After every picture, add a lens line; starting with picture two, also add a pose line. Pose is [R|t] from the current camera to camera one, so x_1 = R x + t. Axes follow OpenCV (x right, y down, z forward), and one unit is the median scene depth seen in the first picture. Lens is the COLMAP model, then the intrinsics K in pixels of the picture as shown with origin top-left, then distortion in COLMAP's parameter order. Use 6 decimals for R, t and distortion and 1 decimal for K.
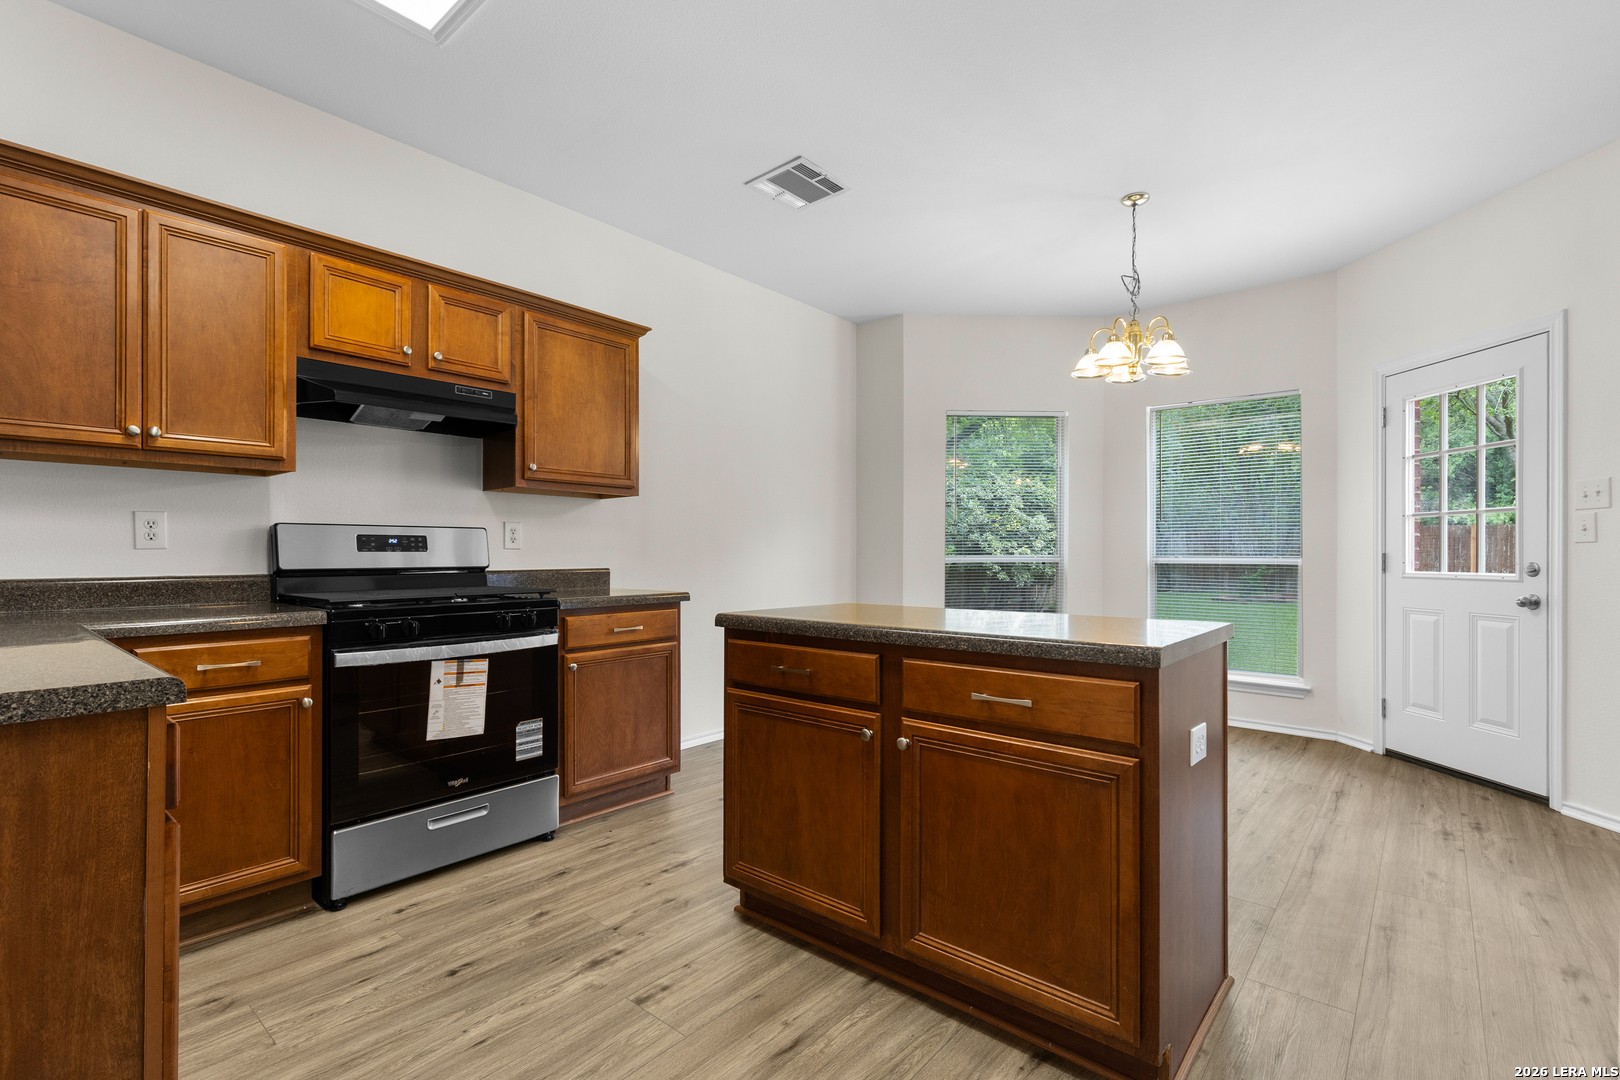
lens RADIAL K [[733.4, 0, 813.4], [0, 733.4, 559.6], [0, 0, 1]] dist [-0.000664, -0.000036]
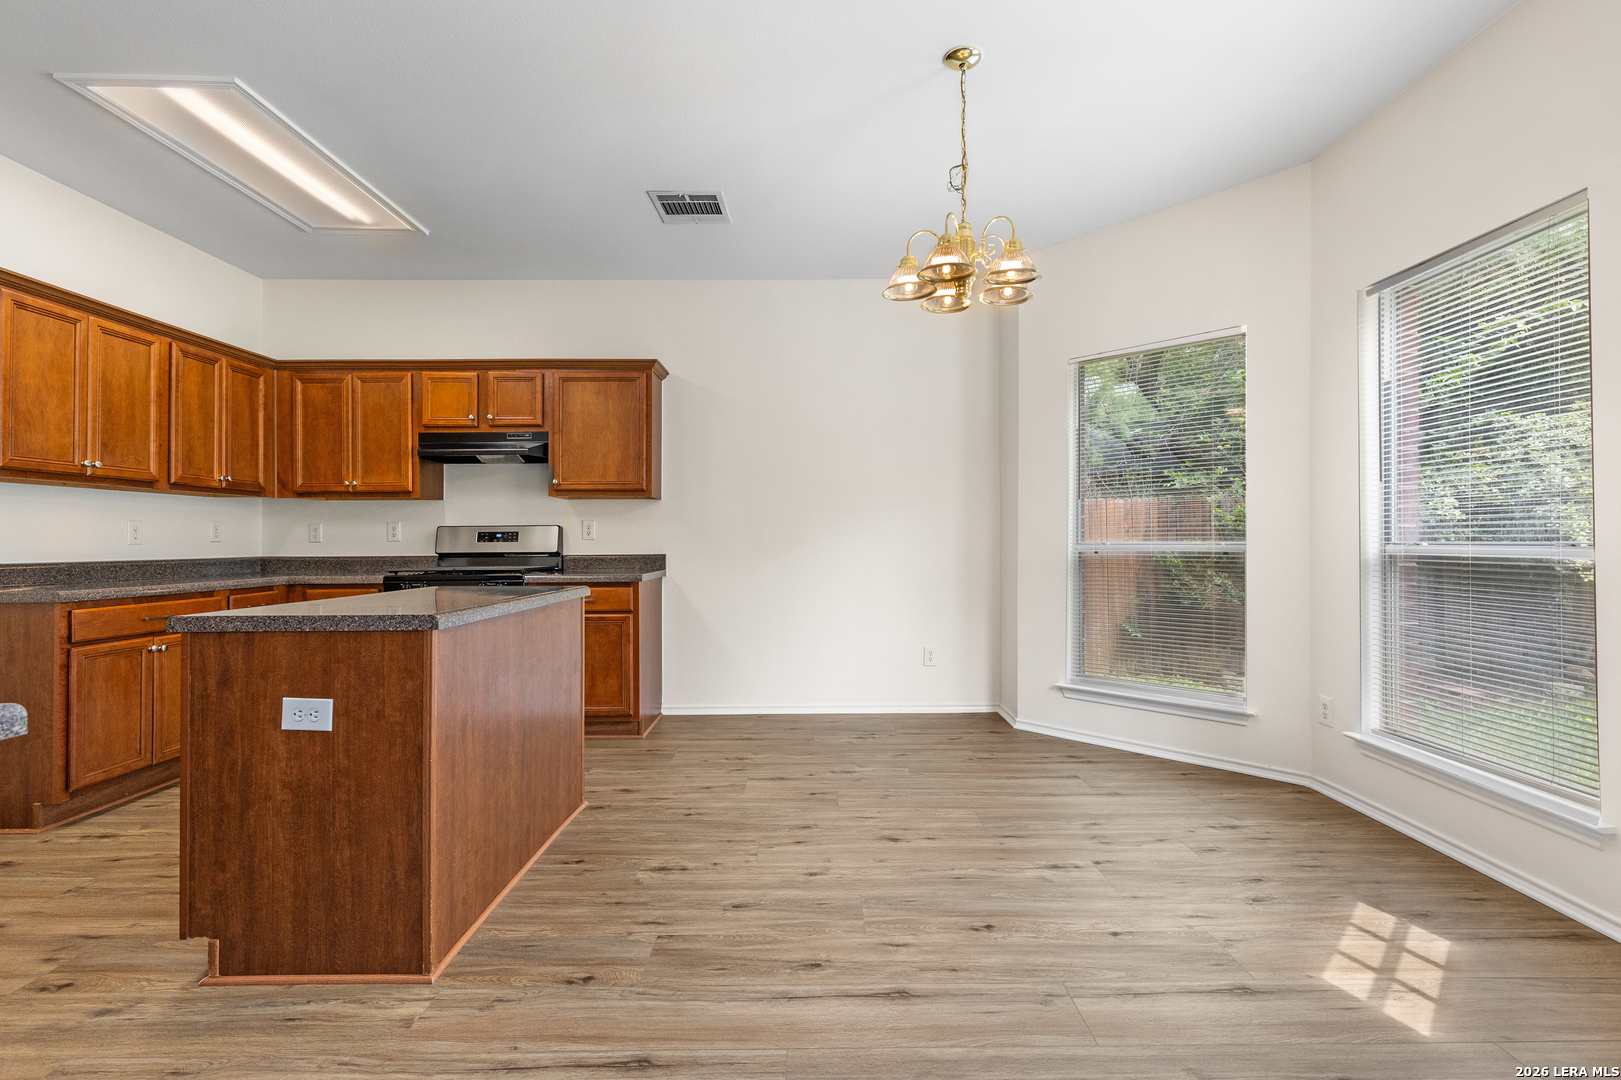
lens RADIAL K [[734.1, 0, 817.7], [0, 734.1, 540.1], [0, 0, 1]] dist [-0.001826, -0.000205]
pose [[0.649590, -0.006927, -0.760253, 1.078297], [0.000229, 0.999960, -0.008916, -0.000938], [0.760285, 0.005618, 0.649566, 0.494179]]
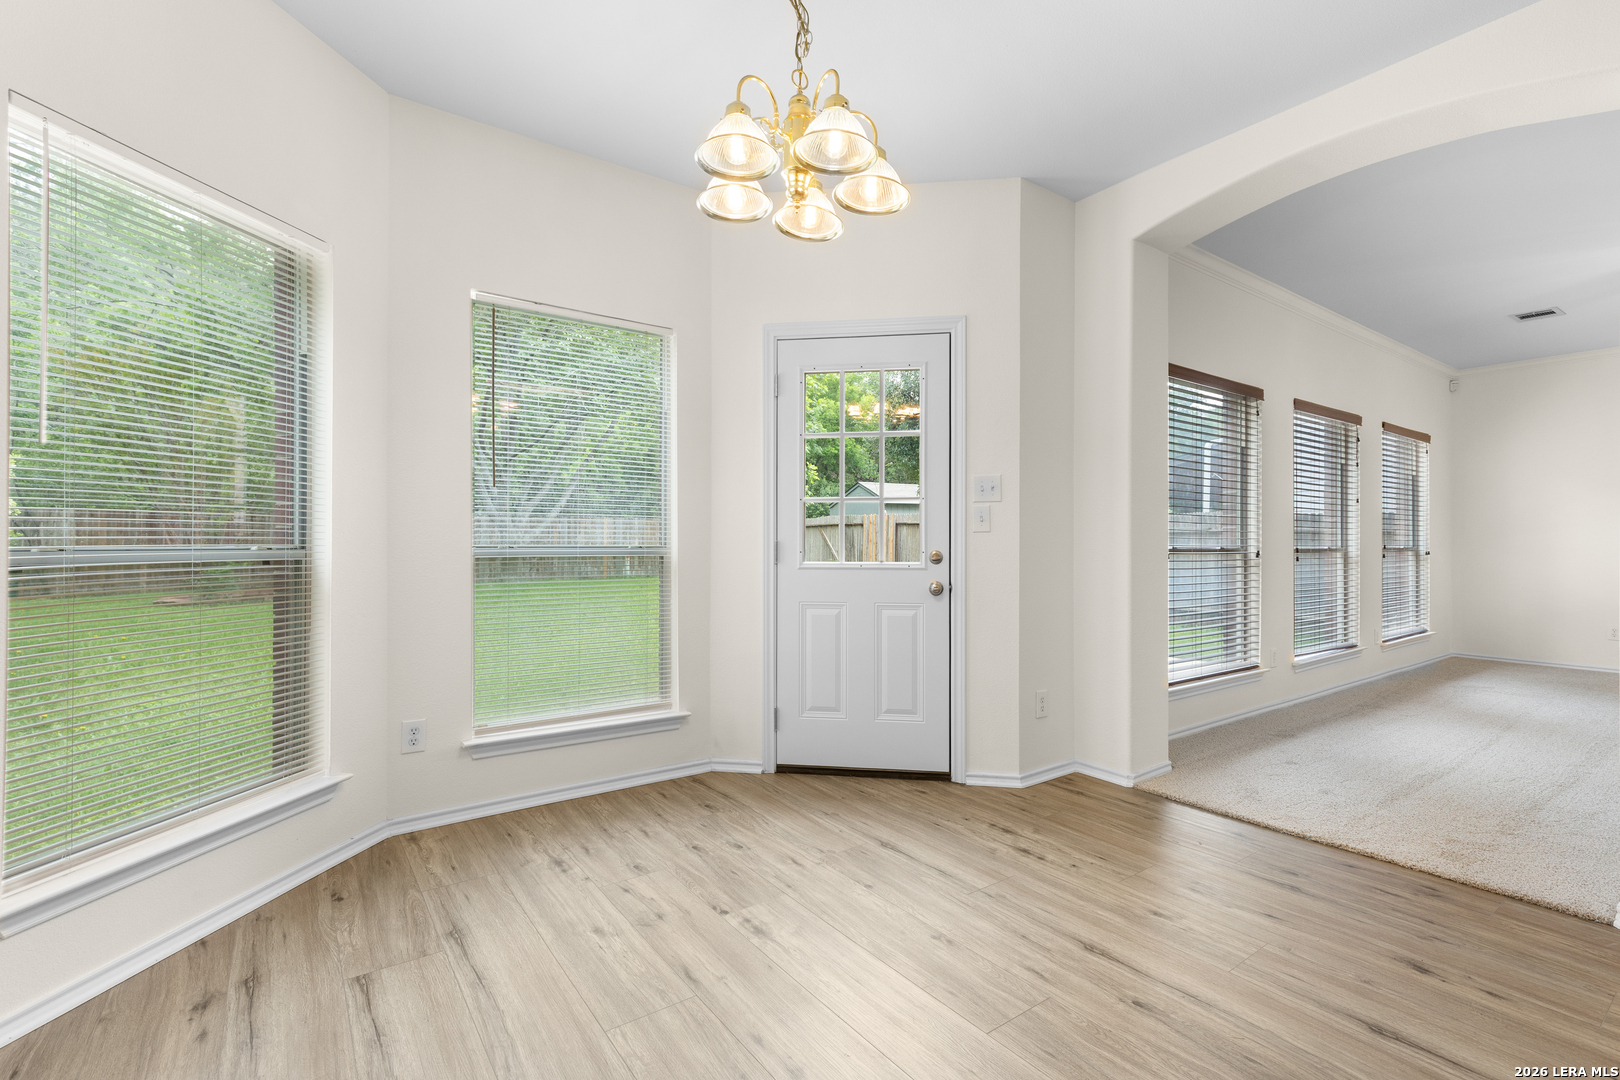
lens RADIAL K [[734.3, 0, 810.0], [0, 734.3, 540.0], [0, 0, 1]] dist [0.000897, 0.000238]
pose [[0.239583, 0.001488, 0.970875, -0.084292], [0.006182, 0.999976, -0.003058, -0.010150], [-0.970856, 0.006735, 0.239568, 1.039263]]
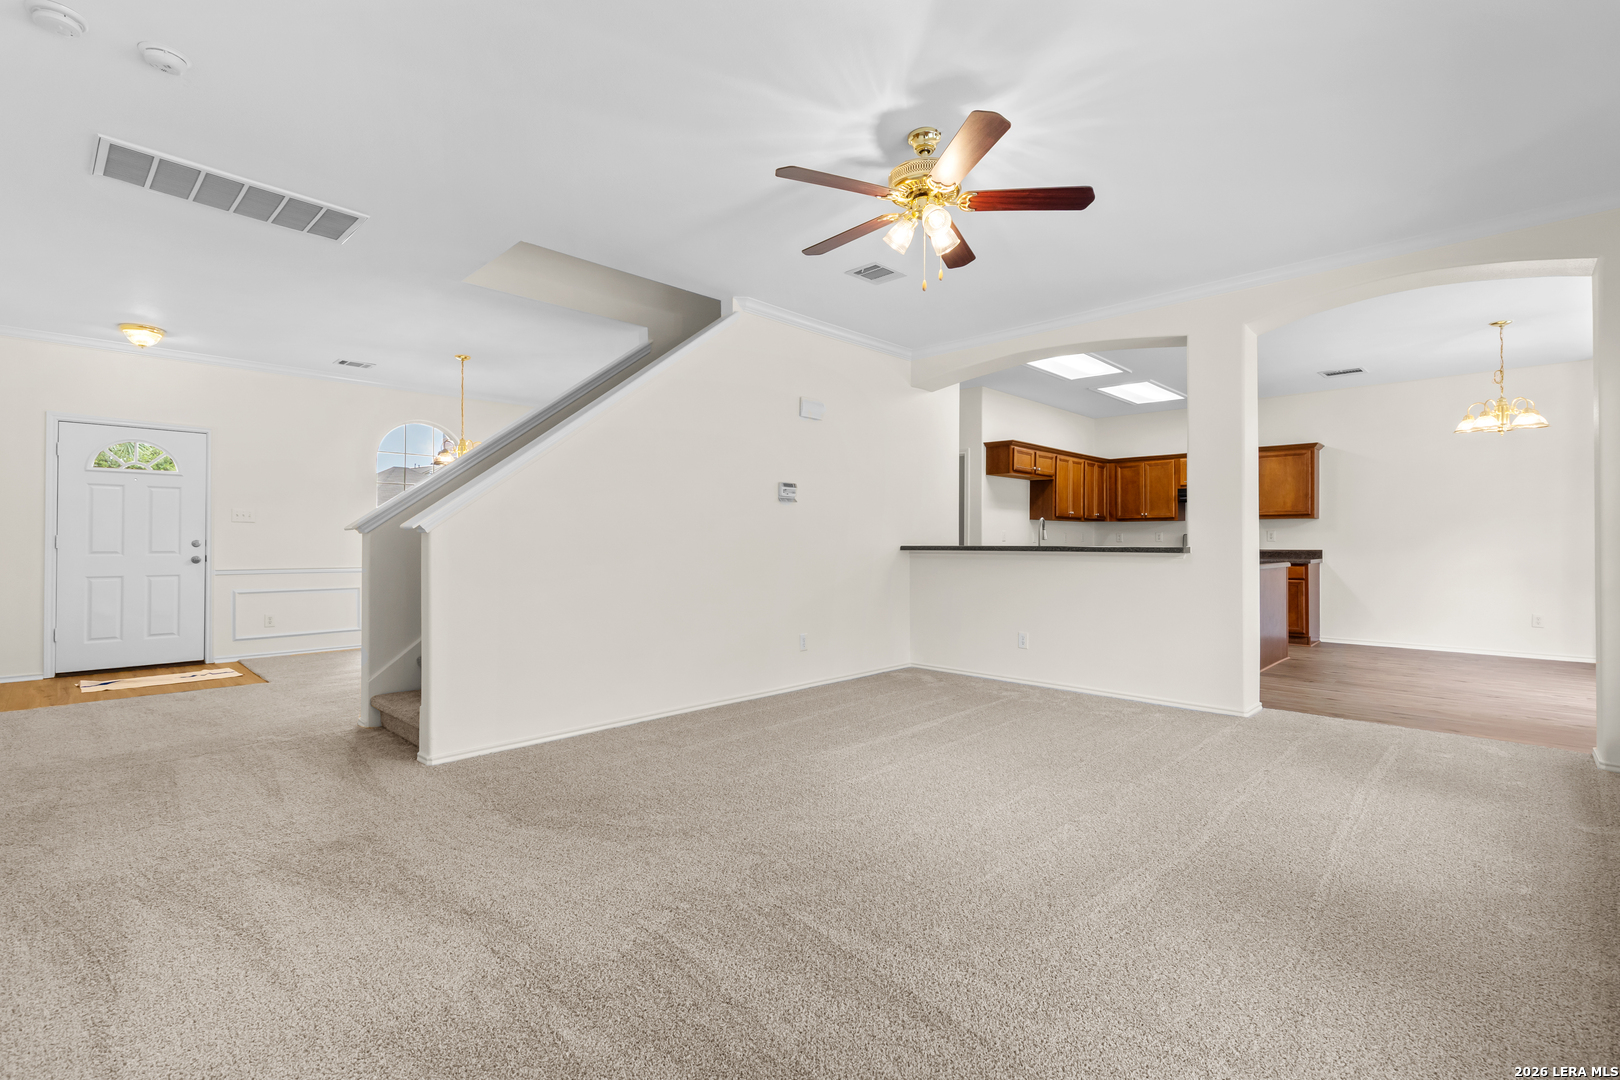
lens RADIAL K [[723.3, 0, 816.4], [0, 723.3, 534.0], [0, 0, 1]] dist [0.003411, -0.000373]
pose [[-0.061645, -0.014068, -0.997999, 2.536054], [-0.007983, 0.999876, -0.013602, 0.008063], [0.998066, 0.007128, -0.061750, -0.482197]]
